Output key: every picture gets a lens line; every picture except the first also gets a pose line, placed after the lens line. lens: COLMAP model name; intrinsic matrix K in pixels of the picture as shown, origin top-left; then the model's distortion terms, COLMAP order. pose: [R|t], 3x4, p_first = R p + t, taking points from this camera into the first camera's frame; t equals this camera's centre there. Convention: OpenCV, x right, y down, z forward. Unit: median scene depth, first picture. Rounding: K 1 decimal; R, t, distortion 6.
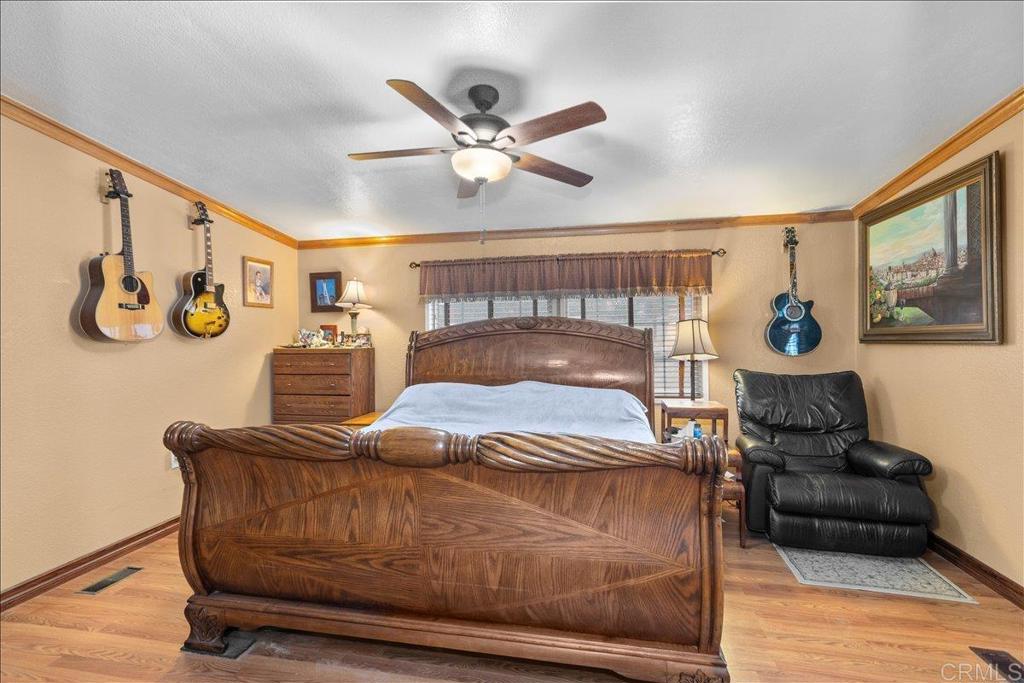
lens RADIAL K [[452.9, 0, 512.0], [0, 452.9, 341.5], [0, 0, 1]] dist [-0.022055, -0.000060]
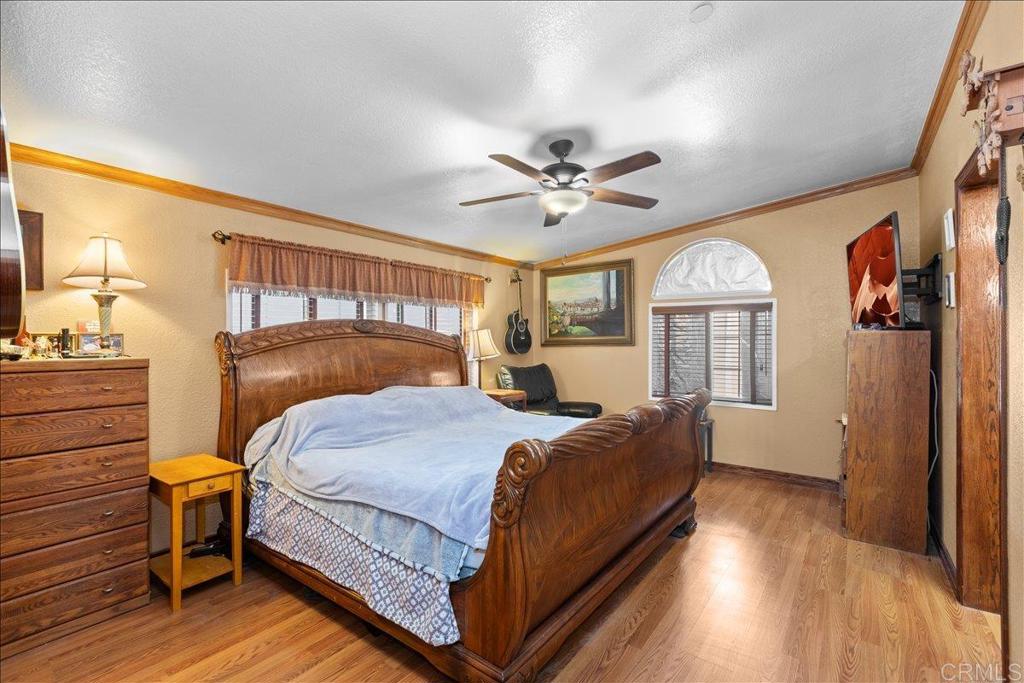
lens RADIAL K [[462.4, 0, 518.0], [0, 462.4, 337.9], [0, 0, 1]] dist [0.005005, -0.000444]
pose [[0.424422, 0.013980, 0.905357, -0.803065], [0.007284, 0.999796, -0.018853, 0.004397], [-0.905435, 0.014596, 0.424234, 0.351381]]
